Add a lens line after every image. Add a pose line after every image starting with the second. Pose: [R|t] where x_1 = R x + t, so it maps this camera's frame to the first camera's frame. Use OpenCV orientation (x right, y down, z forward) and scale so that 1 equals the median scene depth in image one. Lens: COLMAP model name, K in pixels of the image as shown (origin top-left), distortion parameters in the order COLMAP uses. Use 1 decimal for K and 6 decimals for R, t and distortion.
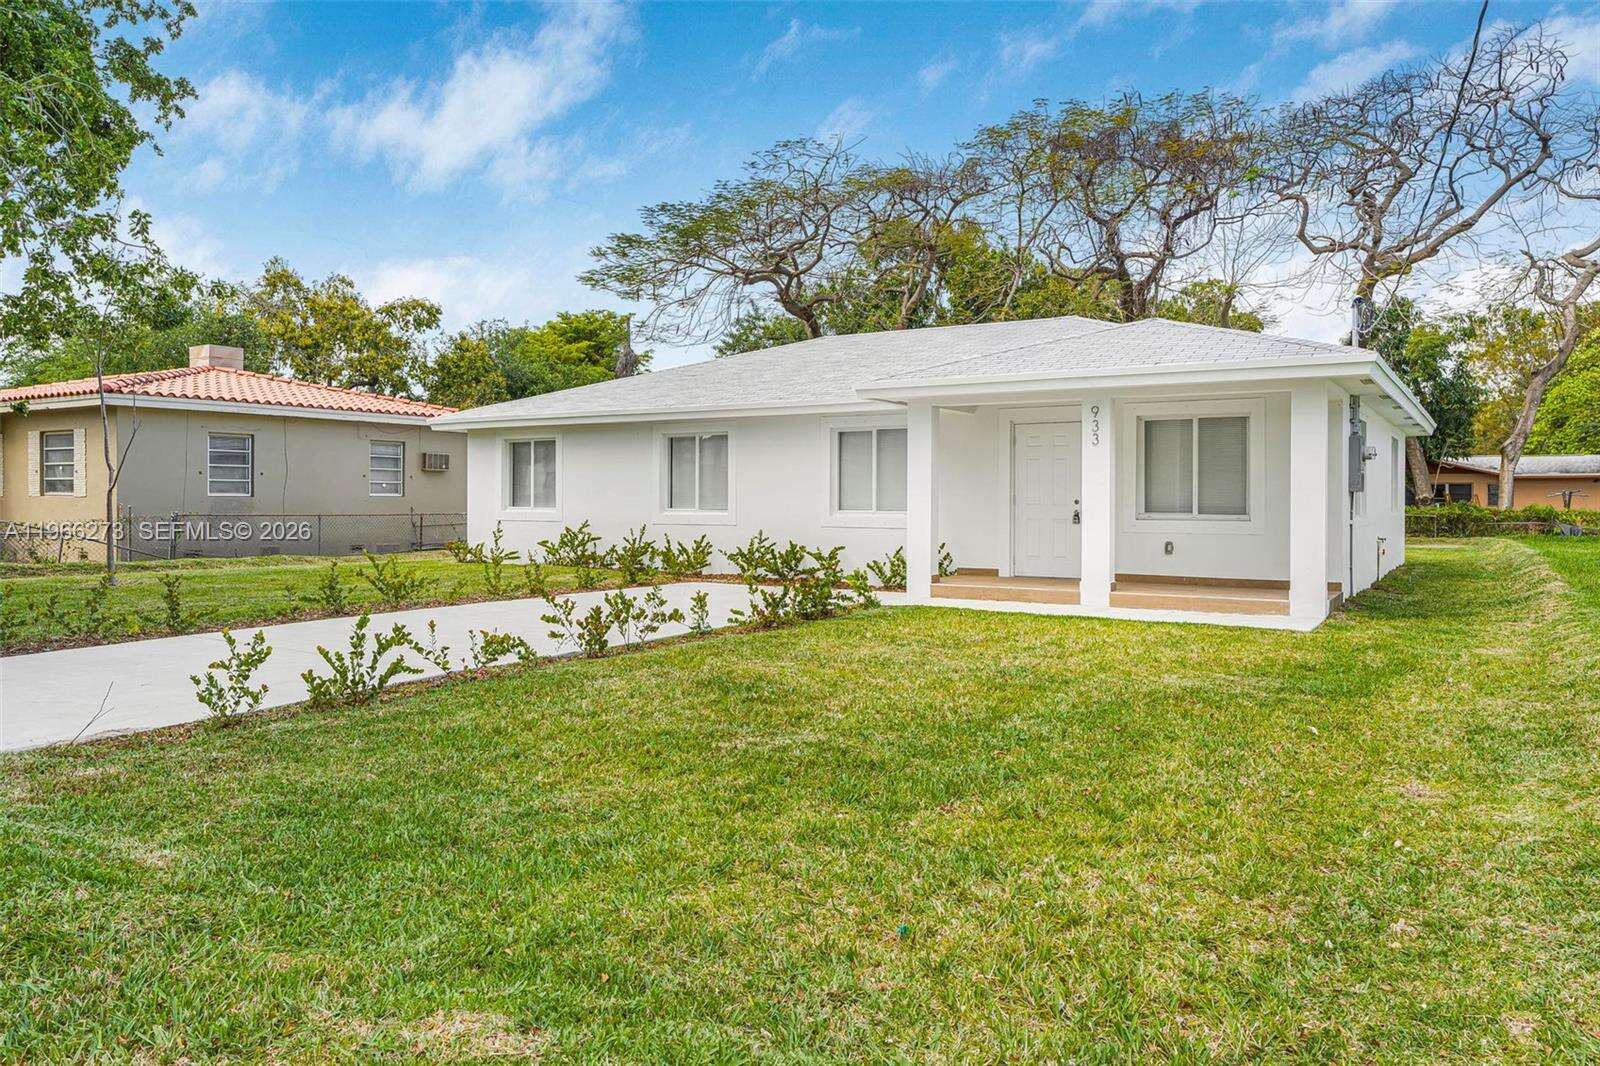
lens RADIAL K [[1112.6, 0, 800.0], [0, 1112.6, 533.0], [0, 0, 1]] dist [-0.001025, -0.000718]
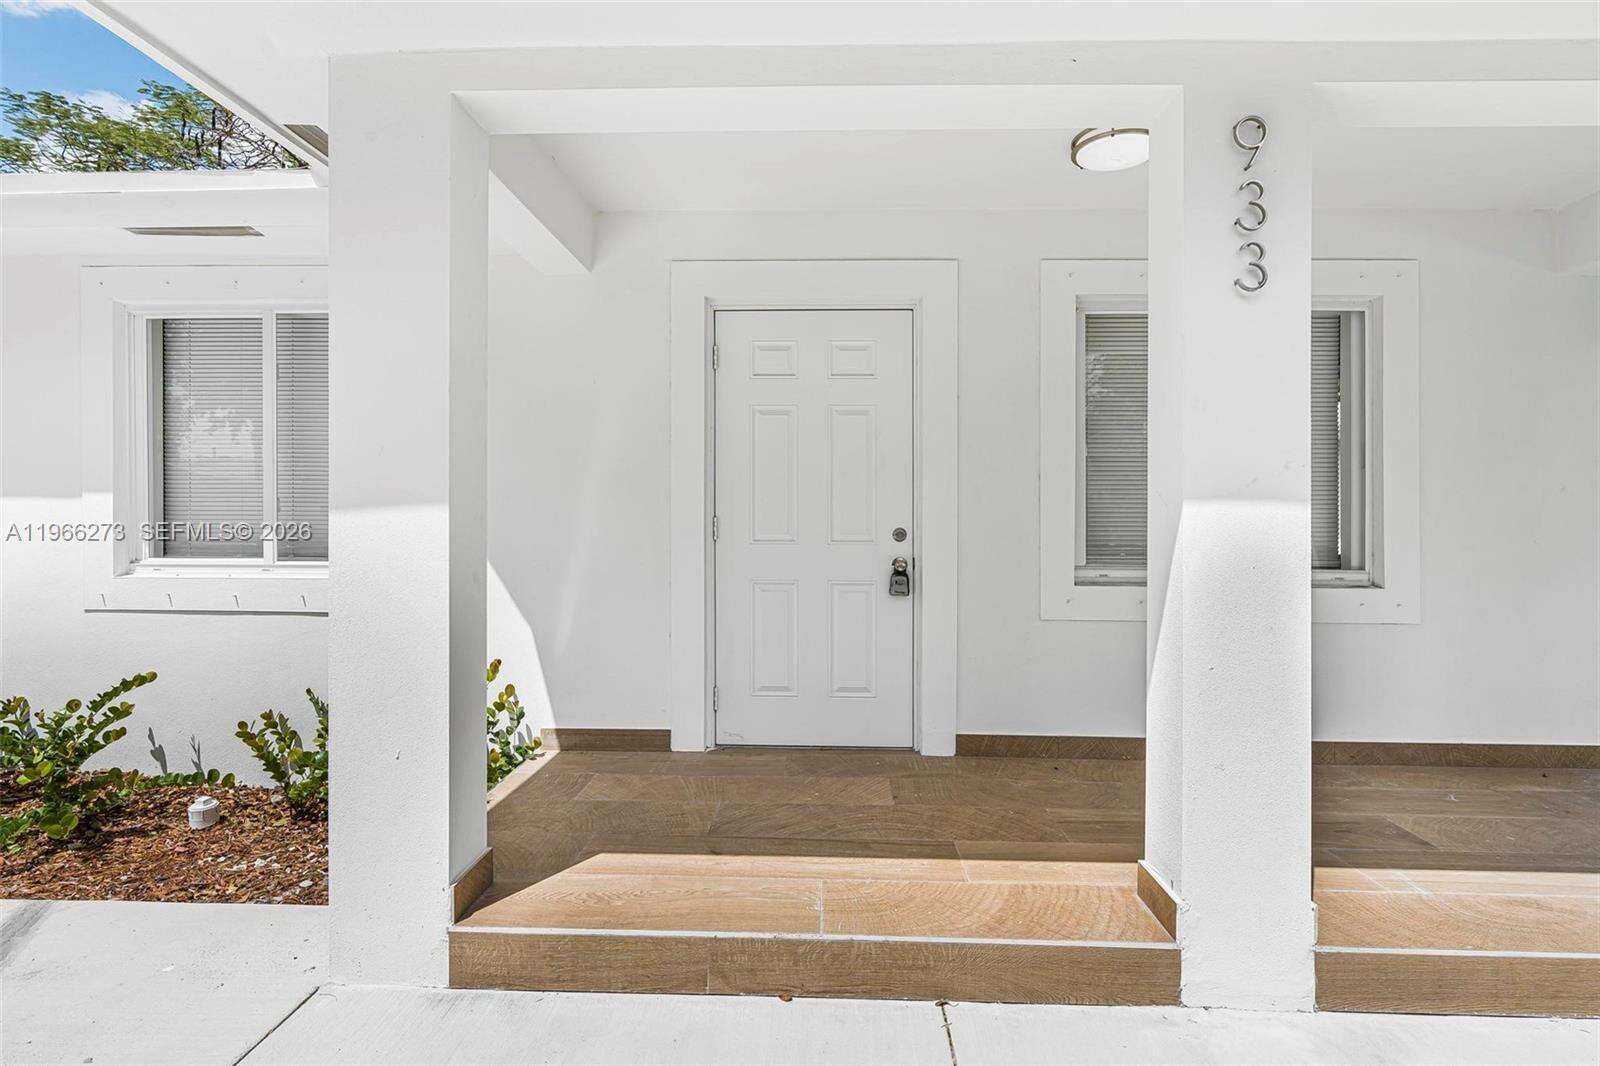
lens RADIAL K [[792.2, 0, 800.0], [0, 792.2, 533.0], [0, 0, 1]] dist [0.000303, 0.000037]
pose [[0.862399, -0.004402, 0.506210, 0.076152], [0.011772, 0.999866, -0.011360, -0.020979], [-0.506092, 0.015756, 0.862336, 0.647618]]
